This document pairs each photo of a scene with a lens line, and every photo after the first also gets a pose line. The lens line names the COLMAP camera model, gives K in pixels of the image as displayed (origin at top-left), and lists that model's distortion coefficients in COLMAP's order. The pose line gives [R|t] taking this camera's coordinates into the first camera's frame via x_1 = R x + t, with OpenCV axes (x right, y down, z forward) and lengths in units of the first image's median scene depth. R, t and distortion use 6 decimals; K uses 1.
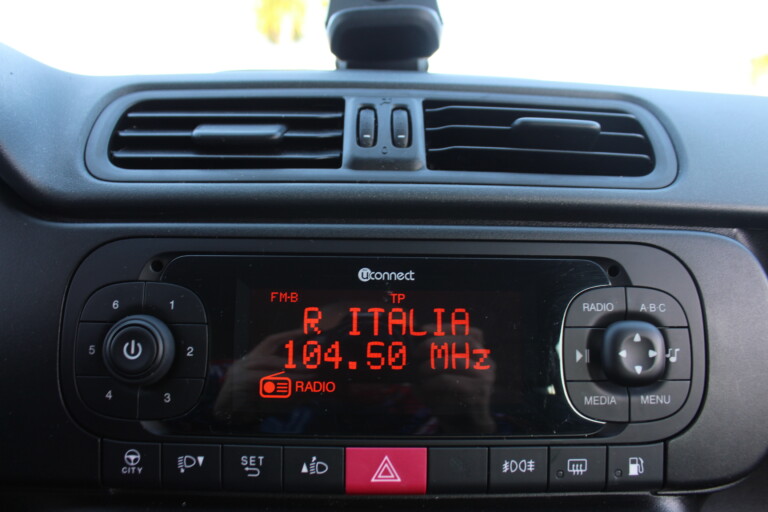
lens RADIAL K [[636.3, 0, 376.6], [0, 636.3, 247.9], [0, 0, 1]] dist [-0.177282, 0.150568]
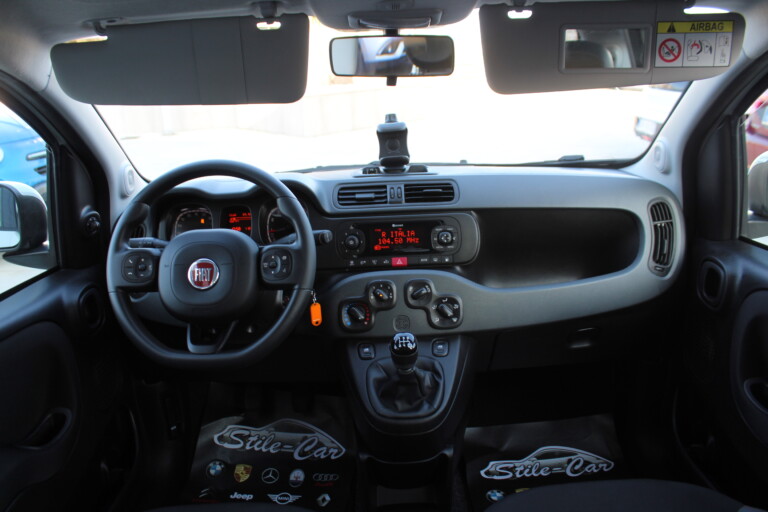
lens RADIAL K [[636.3, 0, 376.6], [0, 636.3, 247.9], [0, 0, 1]] dist [-0.177282, 0.150568]
pose [[0.998052, -0.051271, -0.035553, 0.018948], [0.056406, 0.985024, 0.162930, -0.634525], [0.026667, -0.164618, 0.985997, -4.186661]]
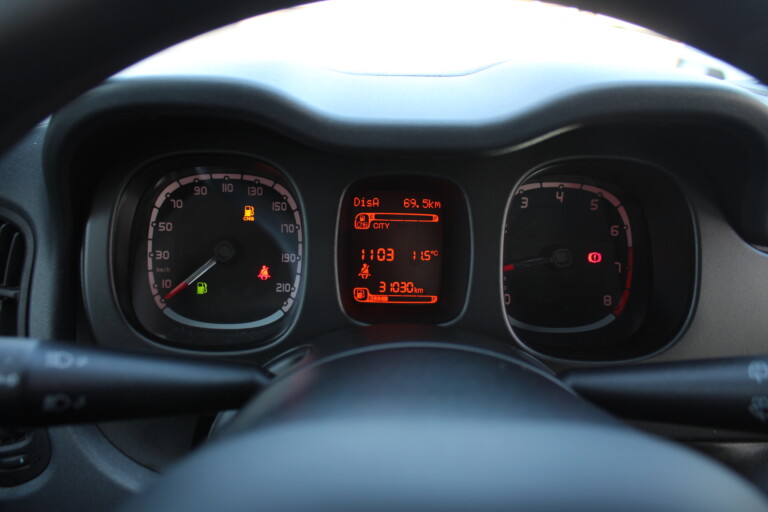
lens RADIAL K [[636.3, 0, 376.6], [0, 636.3, 247.9], [0, 0, 1]] dist [-0.177282, 0.150568]
pose [[0.999309, 0.007773, 0.036334, -1.446820], [-0.017064, 0.964656, 0.262959, -0.383563], [-0.033006, -0.263397, 0.964123, -0.237249]]
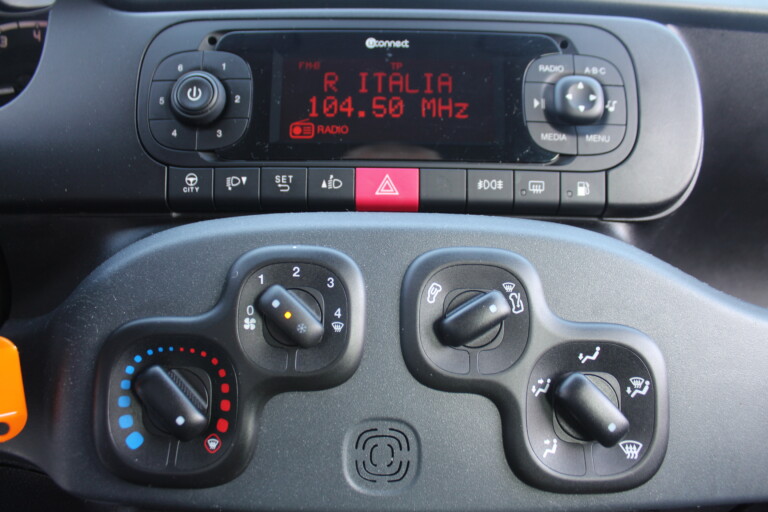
lens RADIAL K [[636.3, 0, 376.6], [0, 636.3, 247.9], [0, 0, 1]] dist [-0.177282, 0.150568]
pose [[0.999723, -0.000408, -0.023545, 0.023085], [0.001289, 0.999299, 0.037420, 0.411421], [0.023513, -0.037440, 0.999022, -0.302474]]
